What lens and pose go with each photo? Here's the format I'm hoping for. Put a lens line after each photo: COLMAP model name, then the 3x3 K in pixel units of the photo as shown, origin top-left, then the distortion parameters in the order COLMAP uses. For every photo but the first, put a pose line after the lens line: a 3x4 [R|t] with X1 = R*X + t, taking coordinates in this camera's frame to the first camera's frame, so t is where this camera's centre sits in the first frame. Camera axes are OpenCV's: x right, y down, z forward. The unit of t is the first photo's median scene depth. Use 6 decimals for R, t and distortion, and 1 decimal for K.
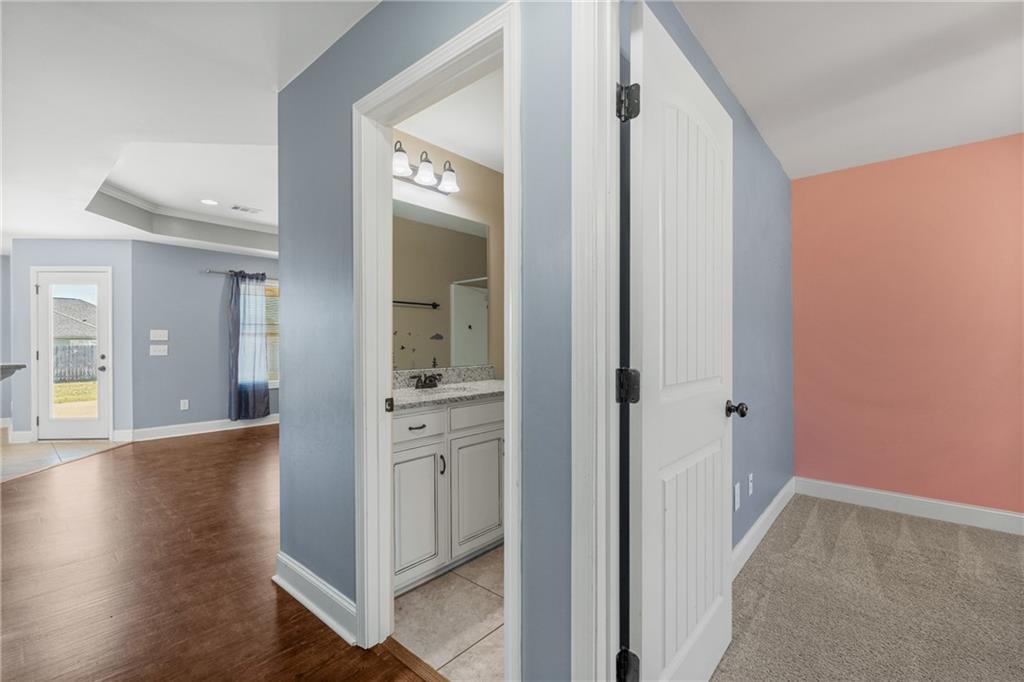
lens RADIAL K [[448.1, 0, 506.2], [0, 448.1, 339.6], [0, 0, 1]] dist [-0.003221, 0.000535]
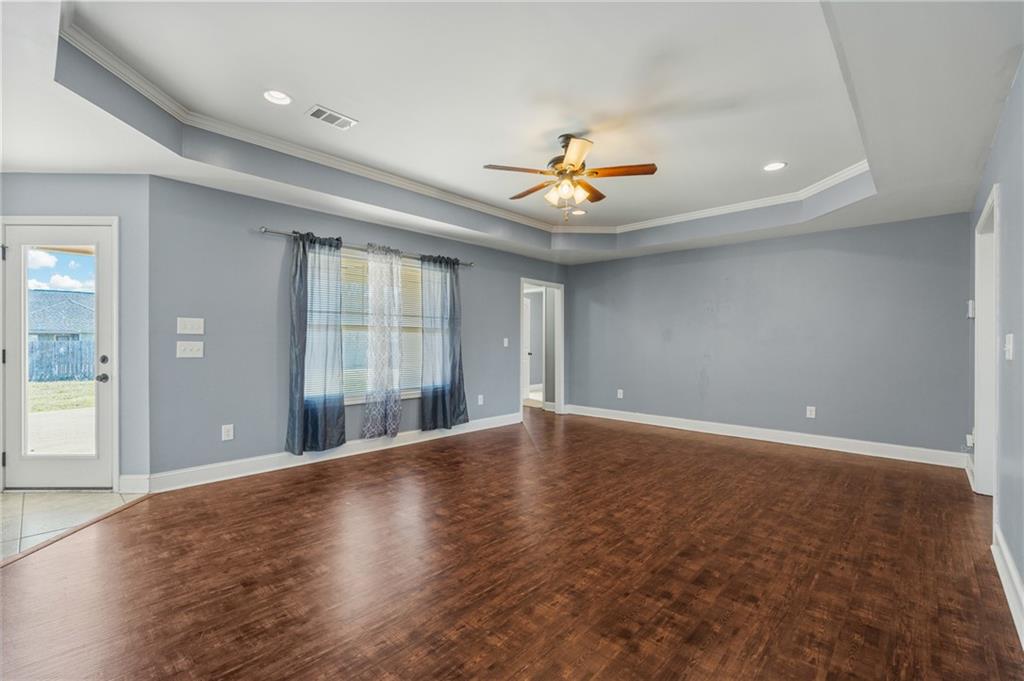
lens RADIAL K [[448.1, 0, 512.2], [0, 448.1, 339.8], [0, 0, 1]] dist [-0.003221, 0.000535]
pose [[0.999553, 0.007648, -0.028894, -0.267735], [-0.007522, 0.999962, 0.004473, 0.003216], [0.028928, -0.004253, 0.999572, 0.335813]]
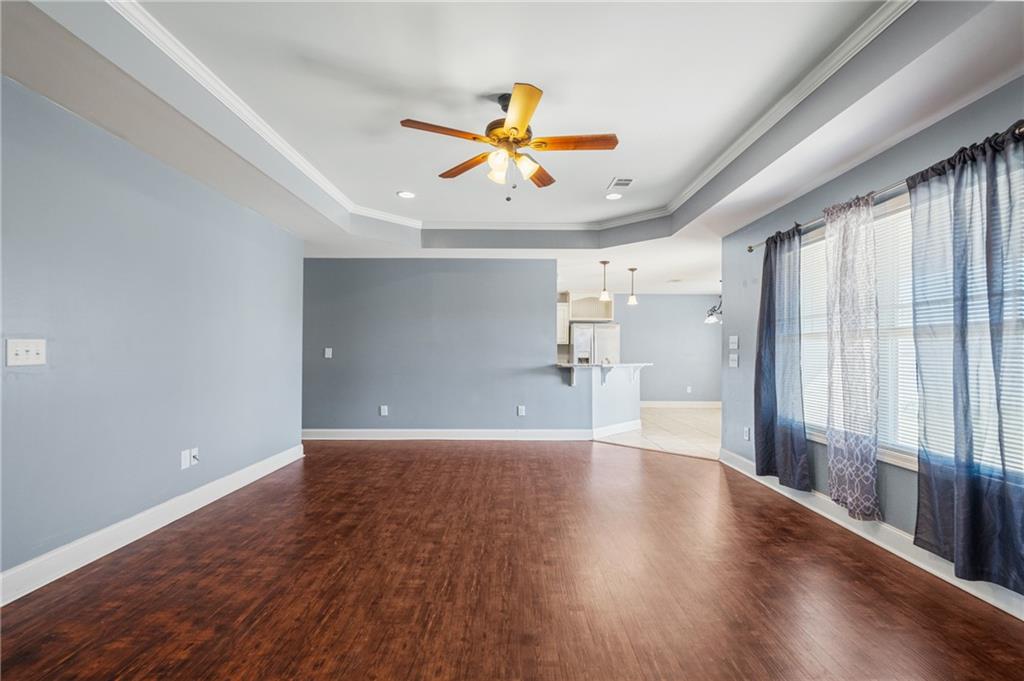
lens RADIAL K [[448.1, 0, 518.0], [0, 448.1, 346.0], [0, 0, 1]] dist [-0.003221, 0.000535]
pose [[-0.745870, -0.010083, -0.666015, 0.071664], [0.002603, 0.999834, -0.018053, 0.009470], [0.666086, -0.015199, -0.745720, 1.234327]]
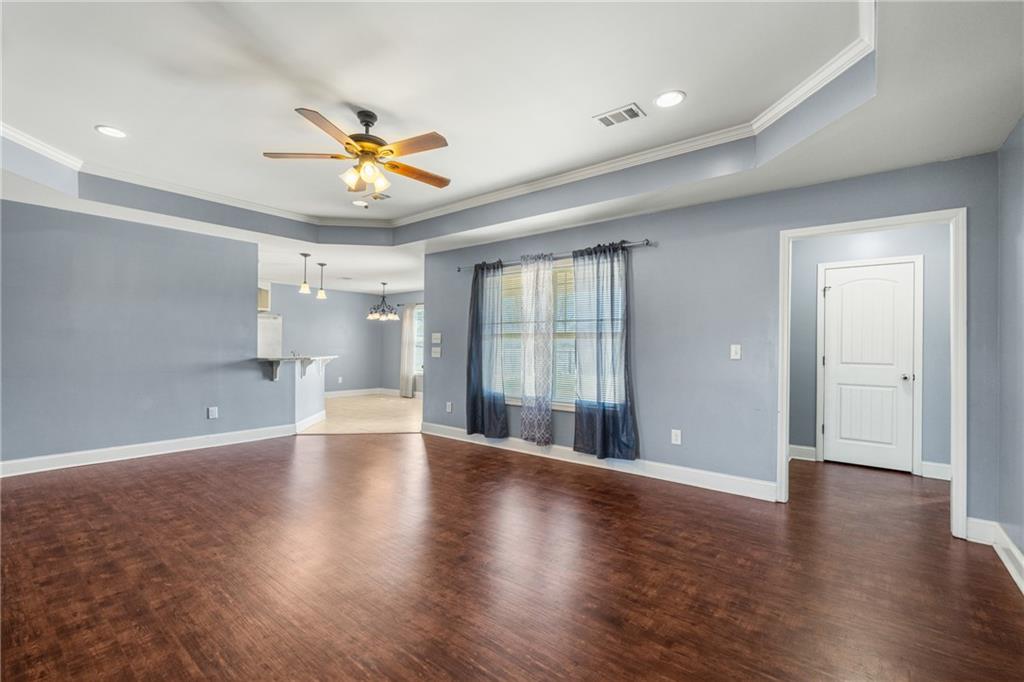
lens RADIAL K [[448.1, 0, 509.5], [0, 448.1, 346.2], [0, 0, 1]] dist [-0.003221, 0.000535]
pose [[0.035619, 0.002878, -0.999361, 0.277220], [-0.000585, 0.999996, 0.002859, 0.005035], [0.999365, 0.000482, 0.035621, 1.036165]]
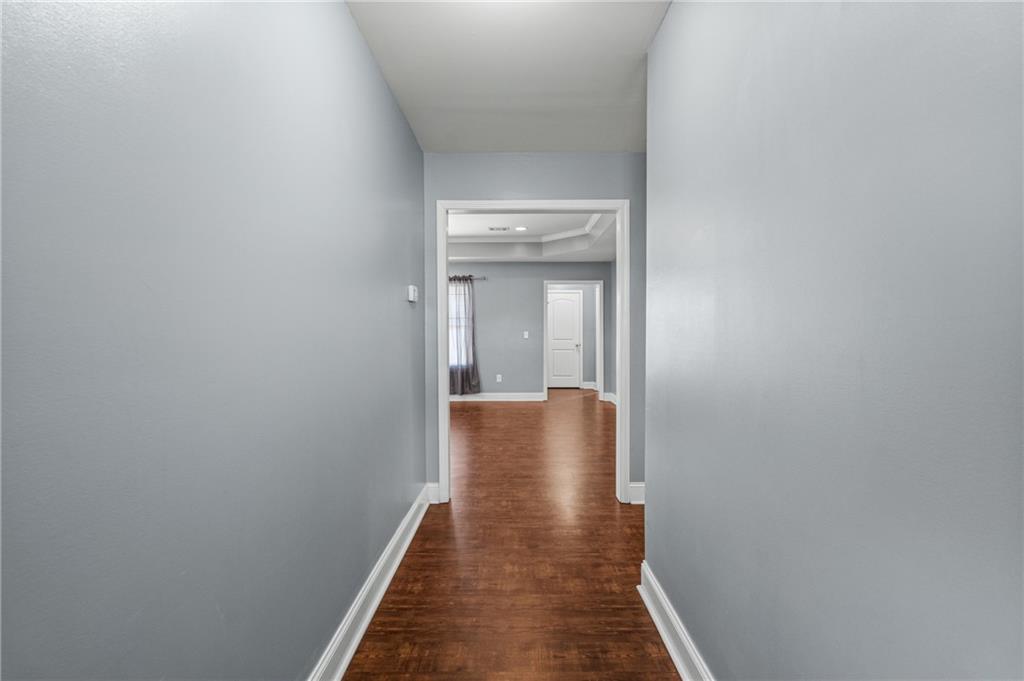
lens RADIAL K [[448.1, 0, 509.9], [0, 448.1, 334.3], [0, 0, 1]] dist [-0.003221, 0.000535]
pose [[0.653634, 0.005974, -0.756787, 0.627344], [0.006233, 0.999892, 0.013277, -0.005065], [0.756785, -0.013395, 0.653527, 0.486494]]
